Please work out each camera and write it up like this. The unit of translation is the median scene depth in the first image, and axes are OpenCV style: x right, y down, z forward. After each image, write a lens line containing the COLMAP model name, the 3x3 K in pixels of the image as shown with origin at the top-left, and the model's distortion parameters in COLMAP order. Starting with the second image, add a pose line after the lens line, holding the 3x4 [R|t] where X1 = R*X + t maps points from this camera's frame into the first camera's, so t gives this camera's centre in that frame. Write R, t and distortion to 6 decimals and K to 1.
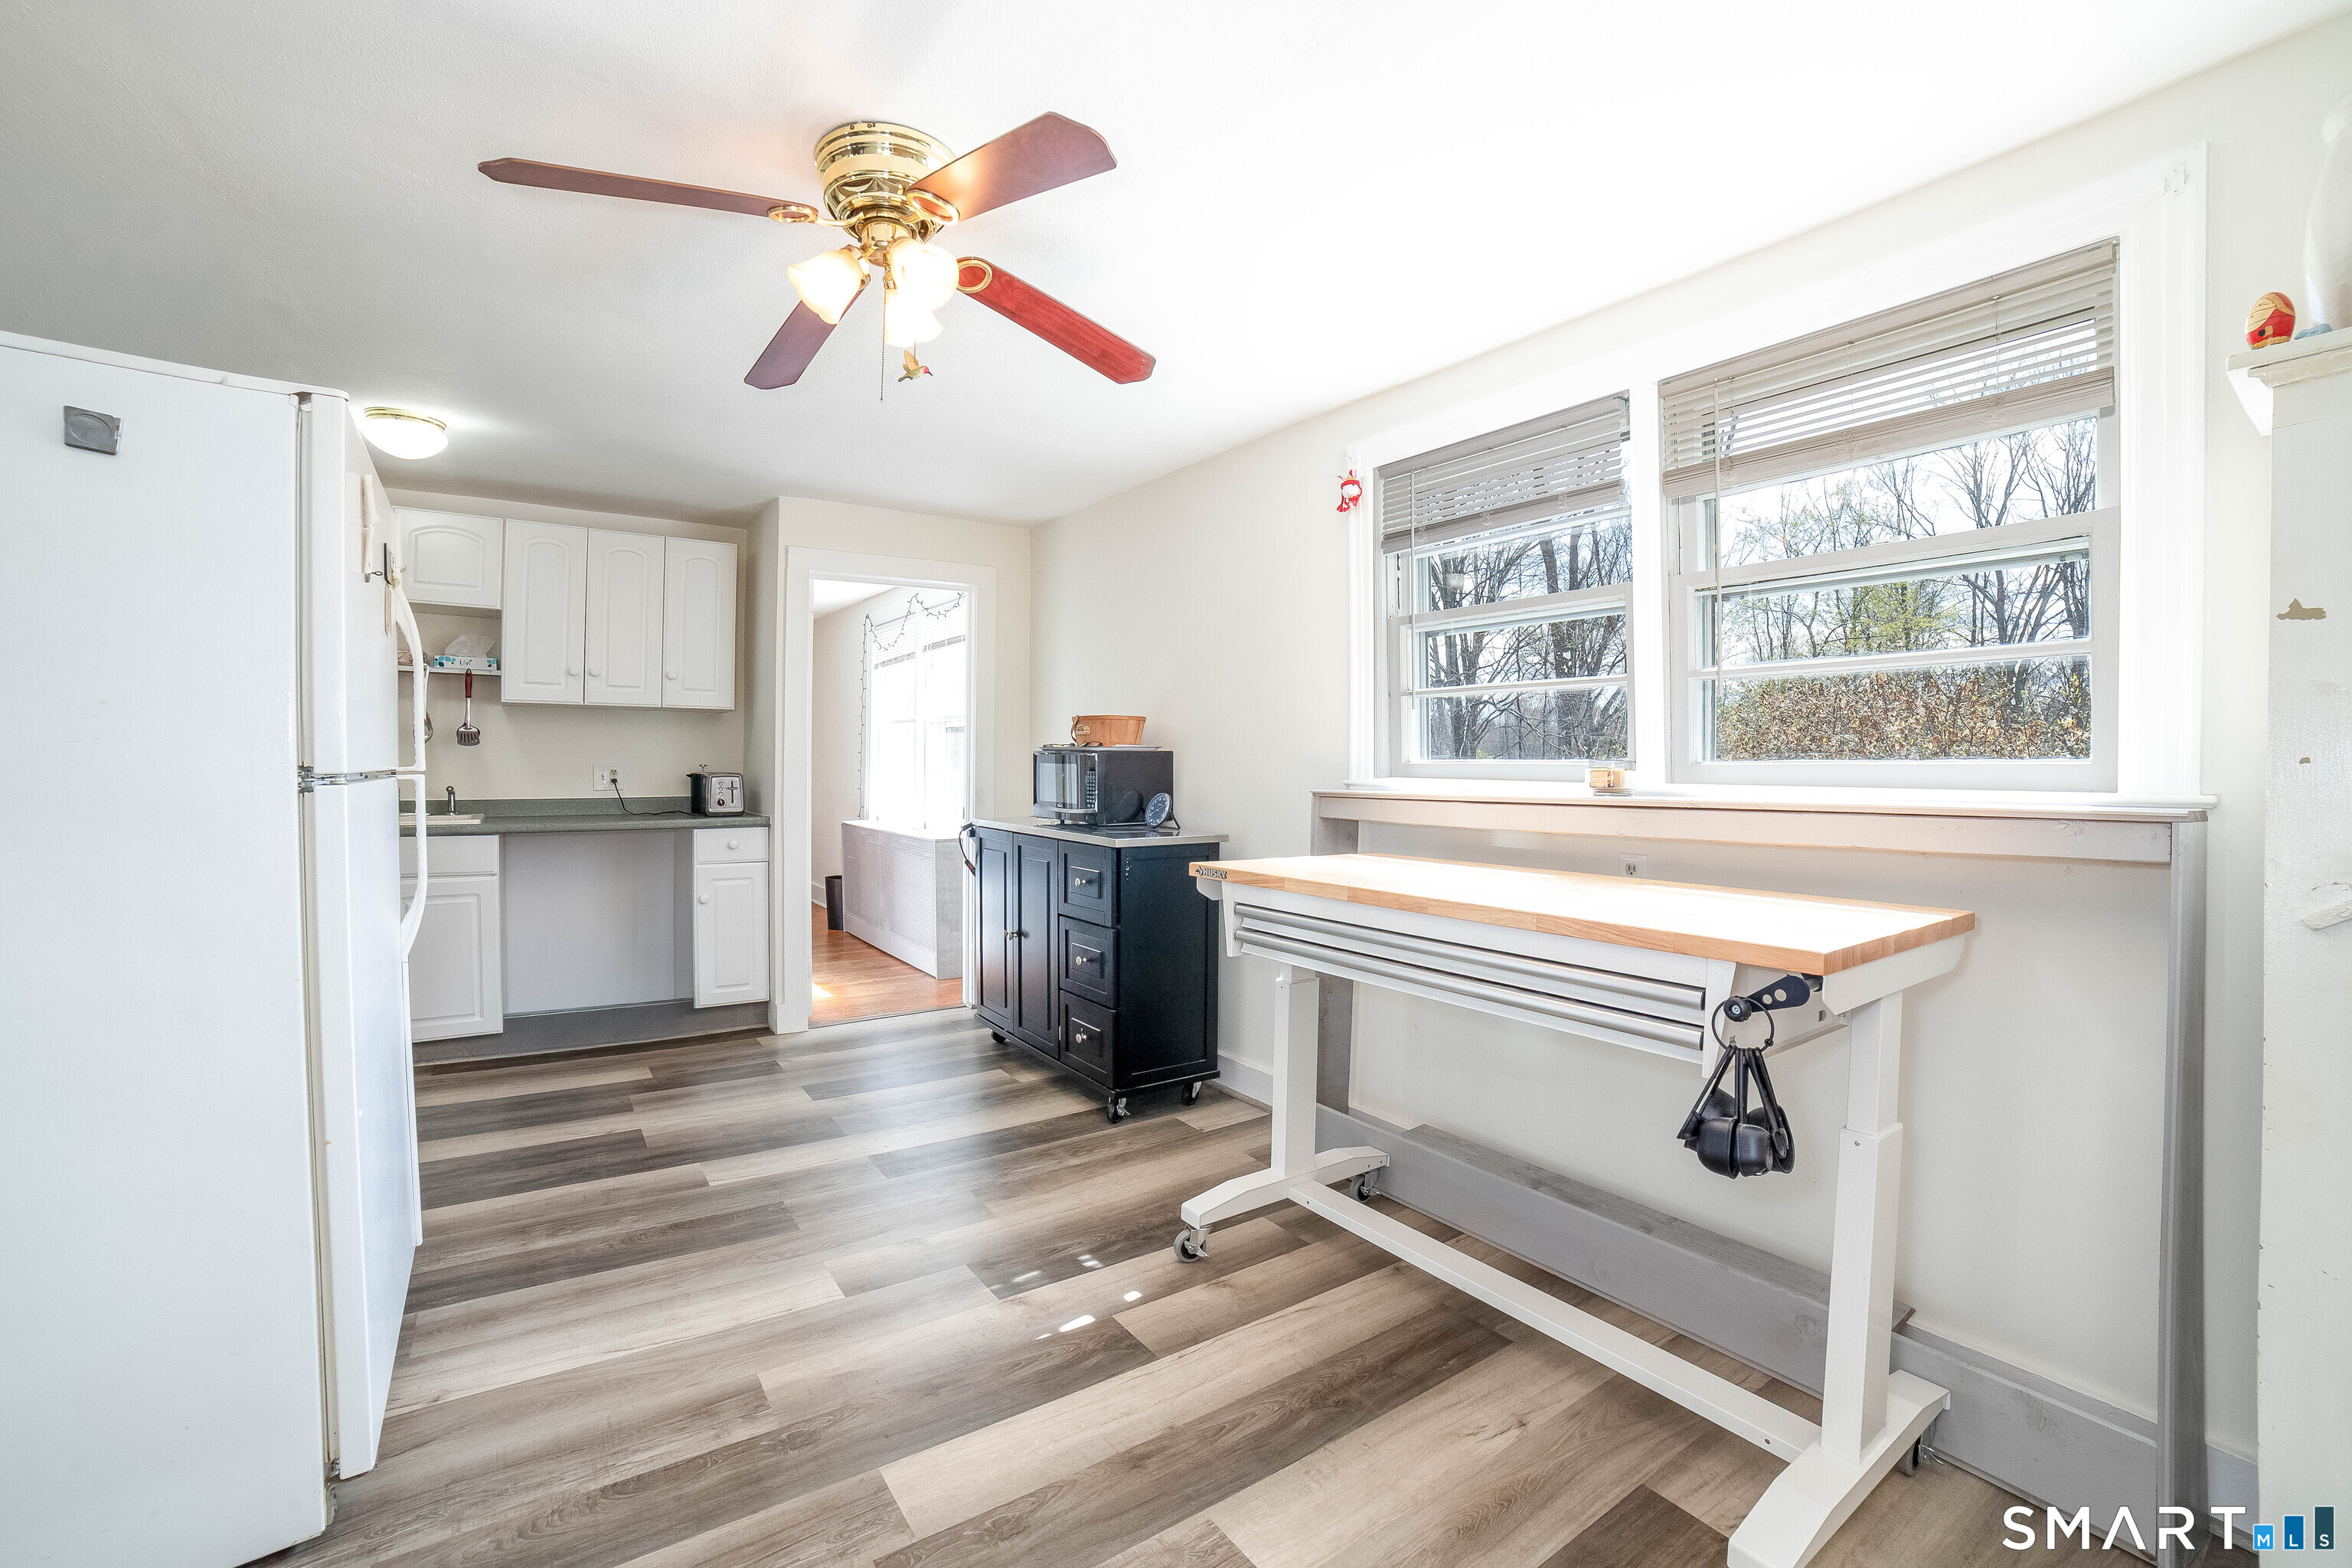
lens RADIAL K [[984.8, 0, 1197.5], [0, 984.8, 777.9], [0, 0, 1]] dist [-0.040155, 0.004684]
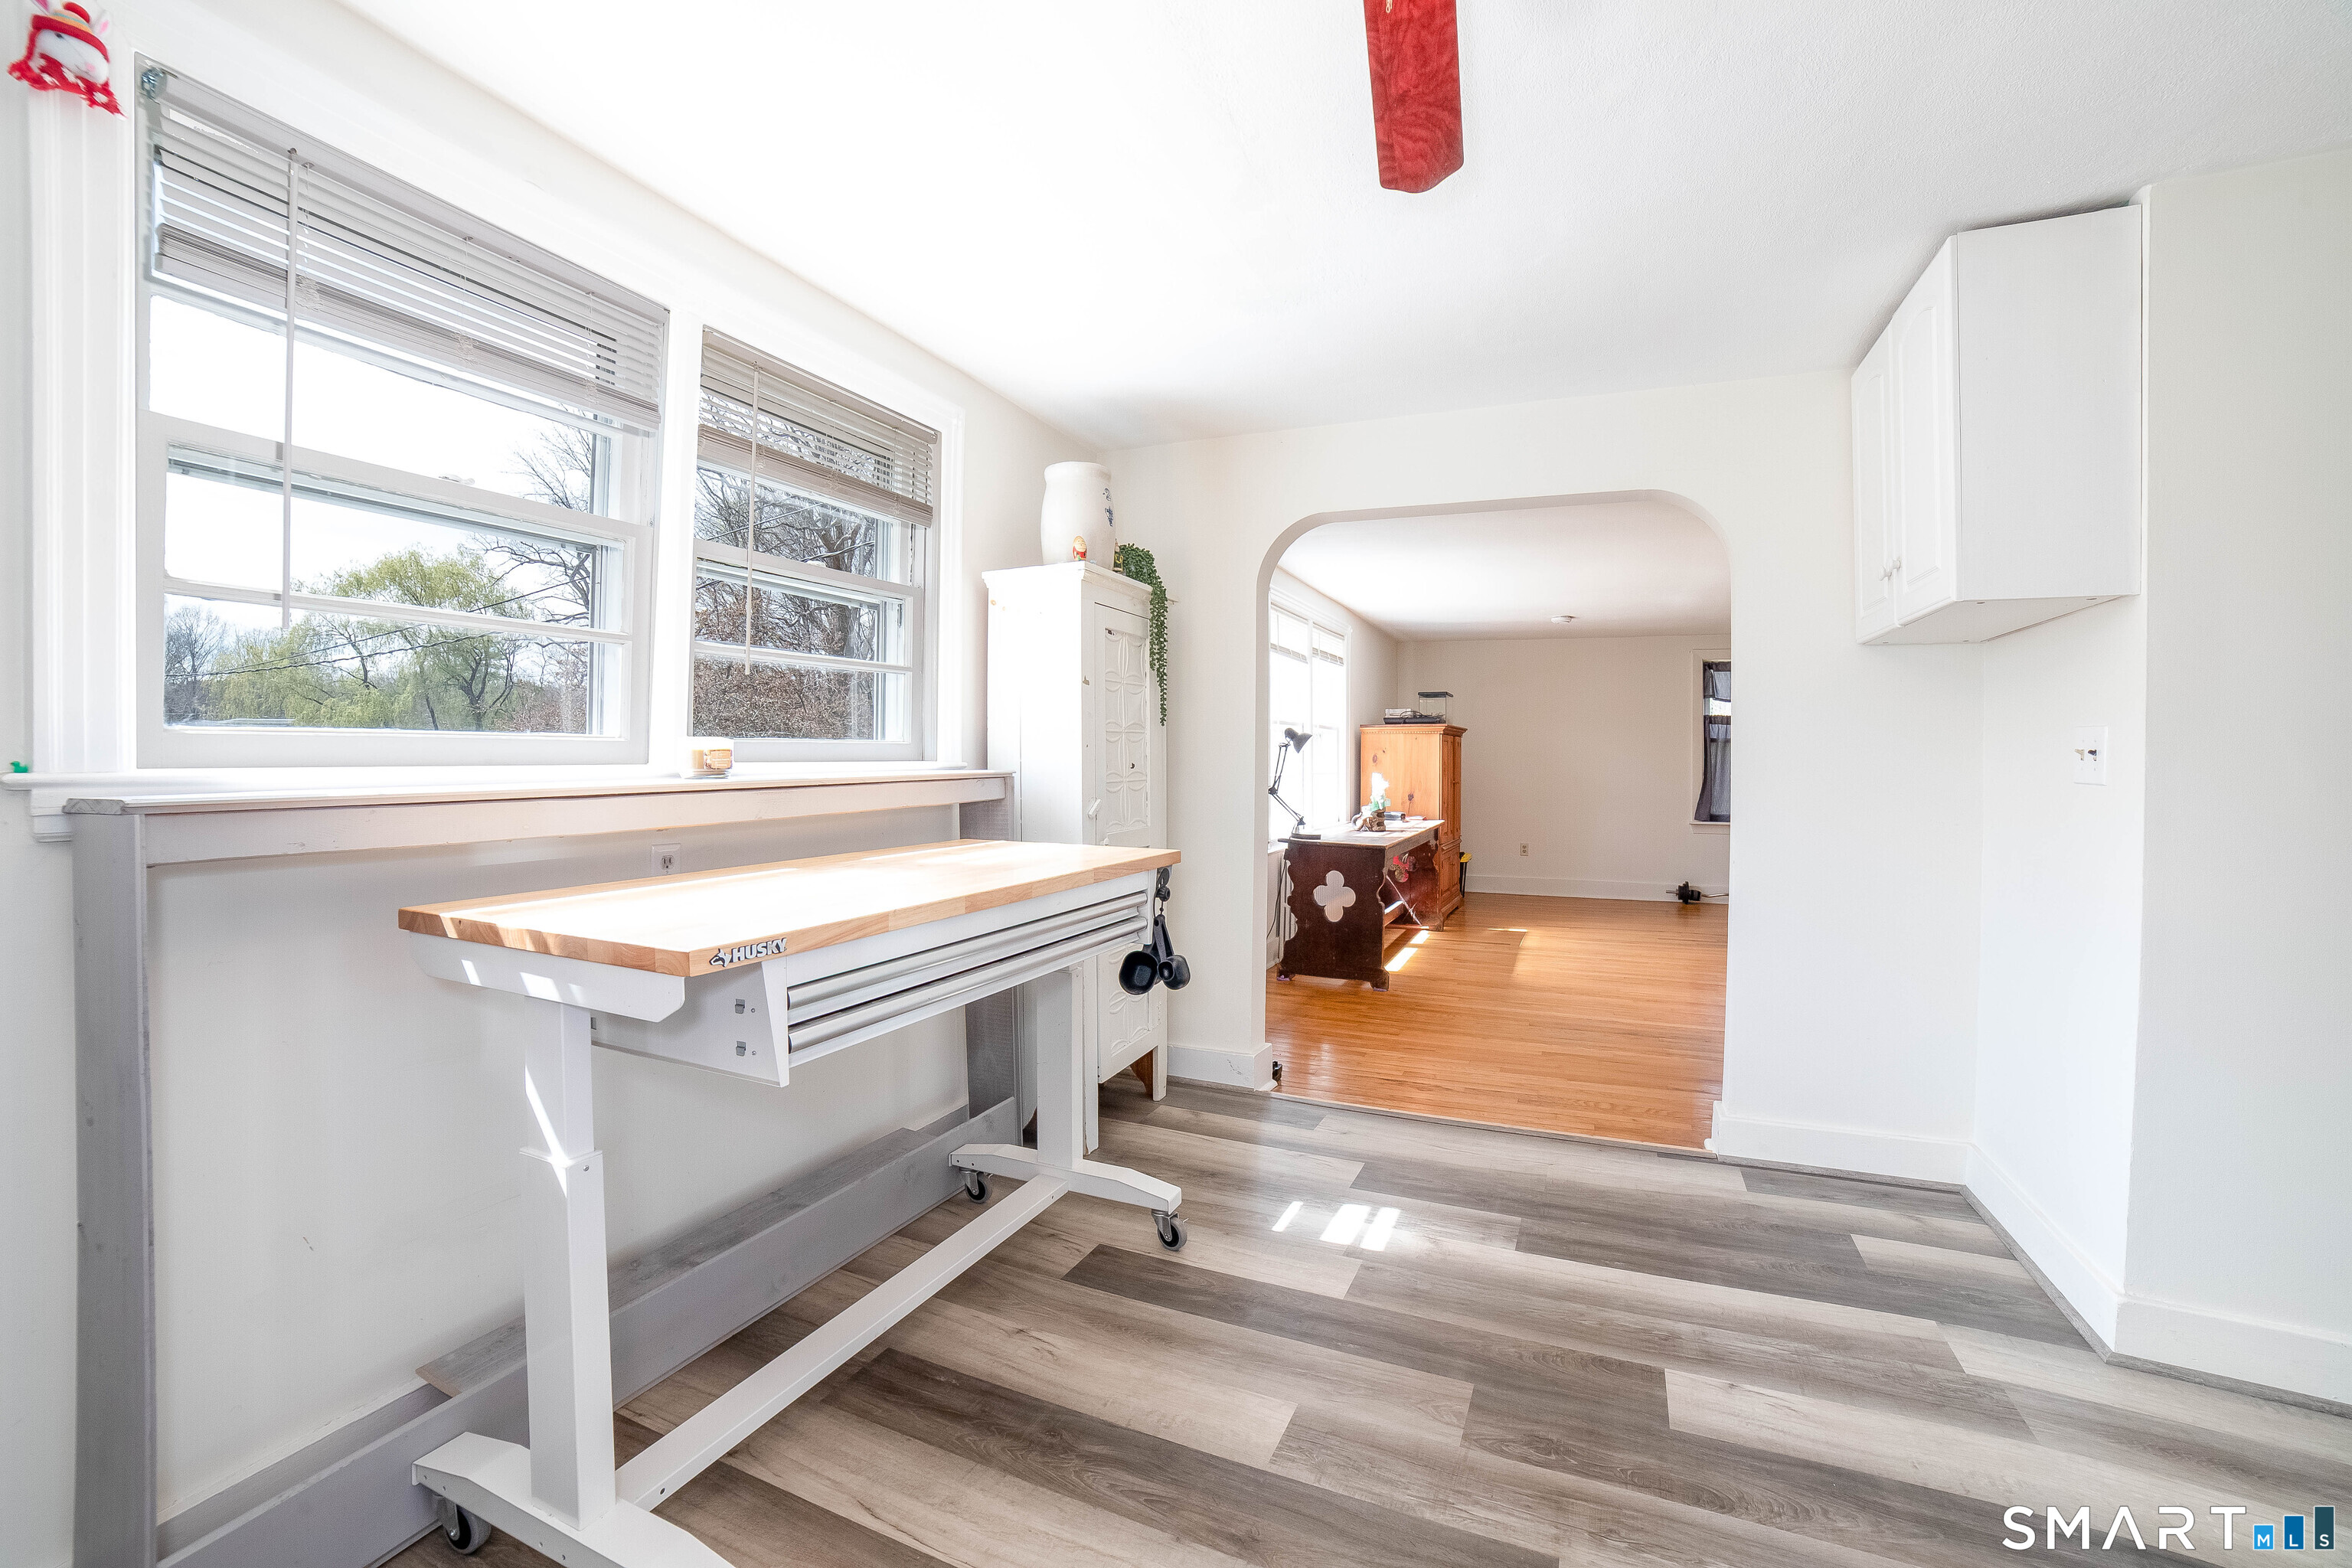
lens RADIAL K [[1025.0, 0, 1189.2], [0, 1025.0, 761.9], [0, 0, 1]] dist [-0.025632, 0.008137]
pose [[-0.512368, -0.026007, 0.858372, -0.550640], [-0.009748, 0.999653, 0.024468, -0.021877], [-0.858711, 0.004170, -0.512443, 1.023158]]
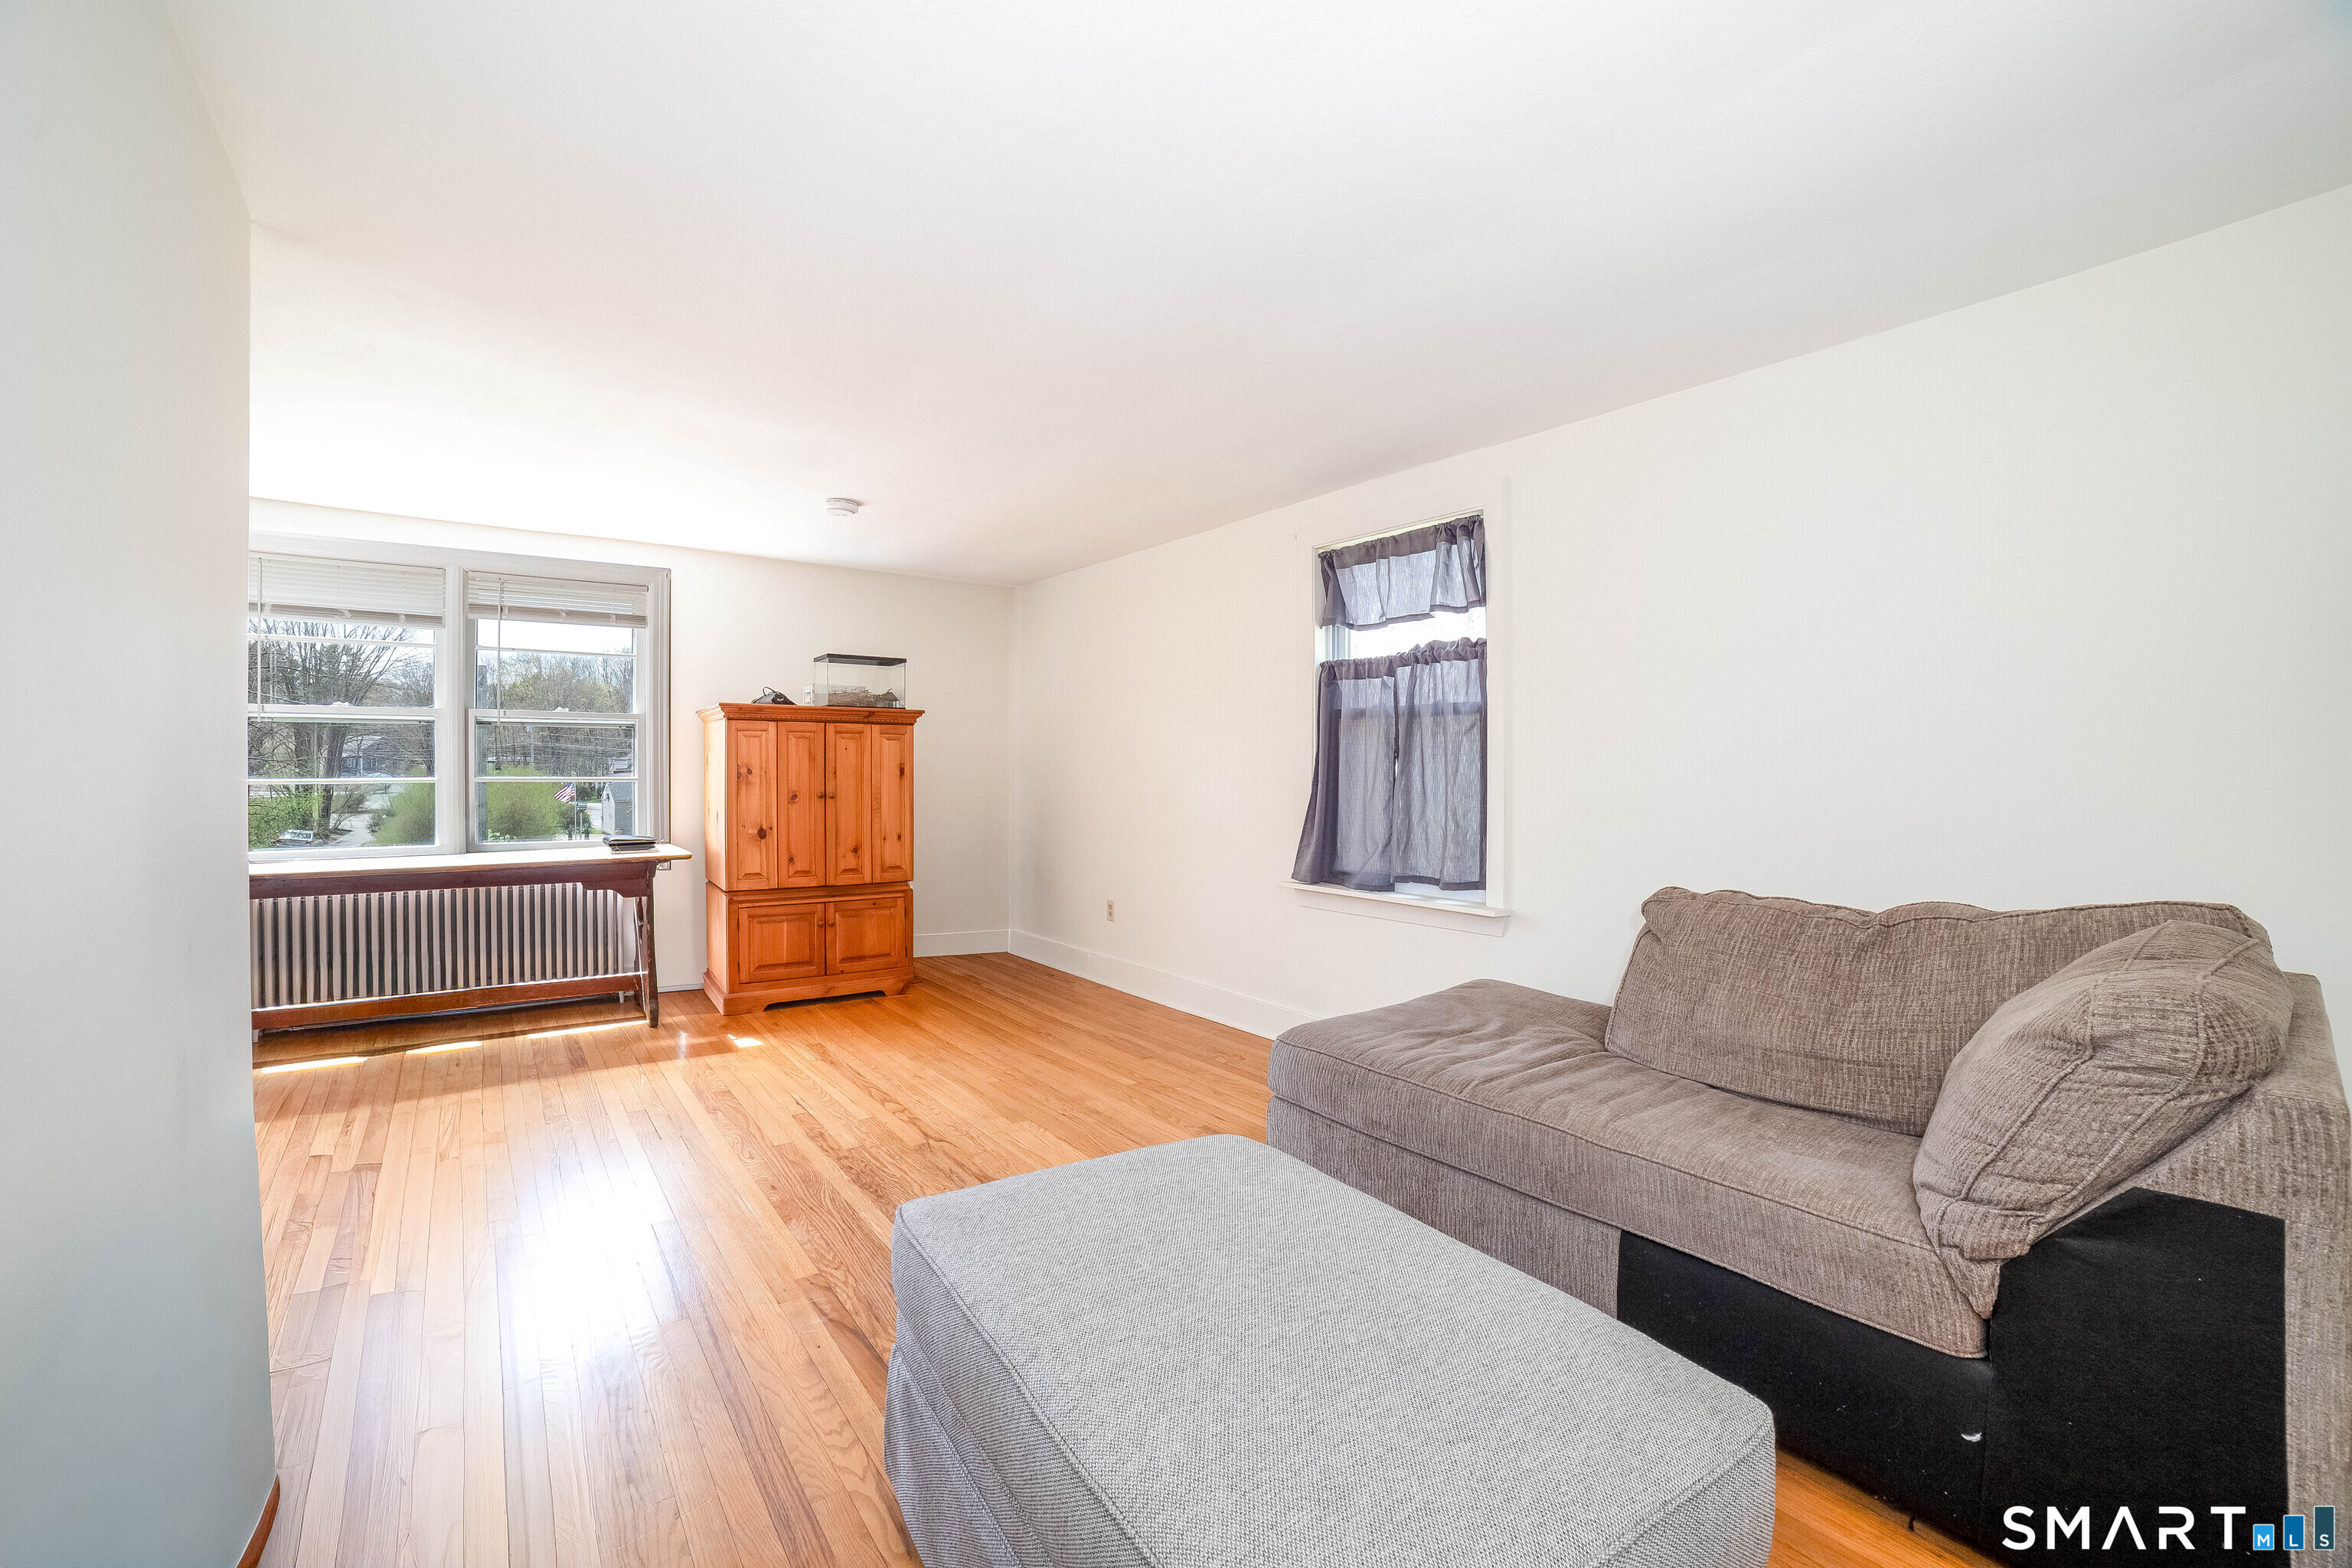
lens RADIAL K [[984.8, 0, 1181.7], [0, 984.8, 765.5], [0, 0, 1]] dist [-0.040155, 0.004684]
pose [[-0.002129, -0.016653, 0.999859, -0.115437], [0.007317, 0.999834, 0.016668, 0.022697], [-0.999971, 0.007352, -0.002006, -1.836719]]
